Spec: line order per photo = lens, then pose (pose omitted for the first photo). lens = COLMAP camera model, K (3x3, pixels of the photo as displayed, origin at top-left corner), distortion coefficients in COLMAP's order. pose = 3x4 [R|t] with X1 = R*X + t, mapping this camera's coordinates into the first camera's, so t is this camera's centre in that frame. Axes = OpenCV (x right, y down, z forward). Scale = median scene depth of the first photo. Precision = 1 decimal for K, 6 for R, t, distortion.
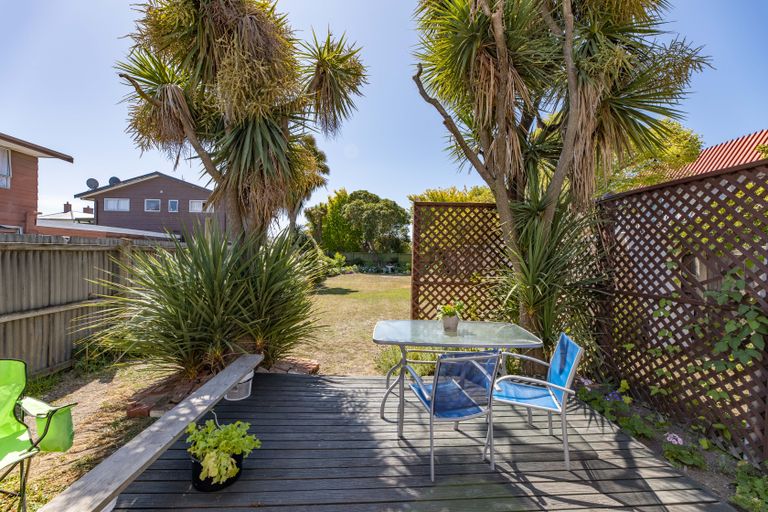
lens RADIAL K [[321.6, 0, 384.6], [0, 321.6, 259.1], [0, 0, 1]] dist [-0.000515, -0.000097]
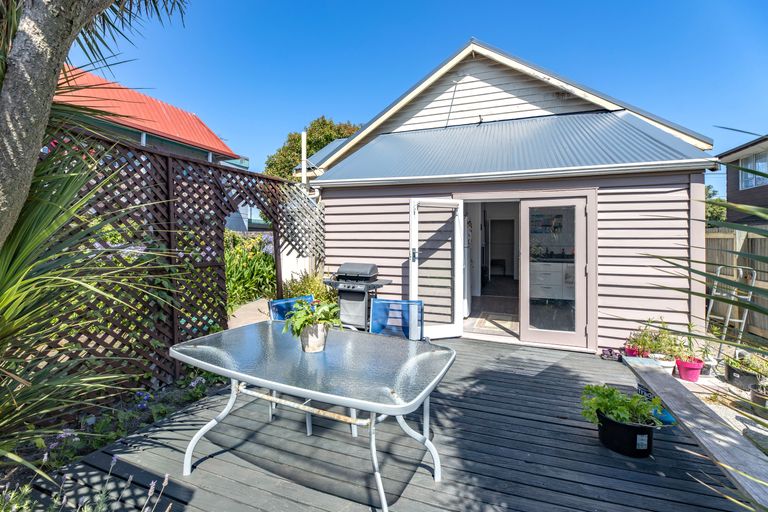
lens RADIAL K [[321.6, 0, 385.0], [0, 321.6, 249.7], [0, 0, 1]] dist [-0.000515, -0.000097]
pose [[-0.918814, -0.029837, 0.393562, -0.176584], [-0.020096, 0.999382, 0.028849, 0.032601], [-0.394180, 0.018598, -0.918845, 1.907202]]
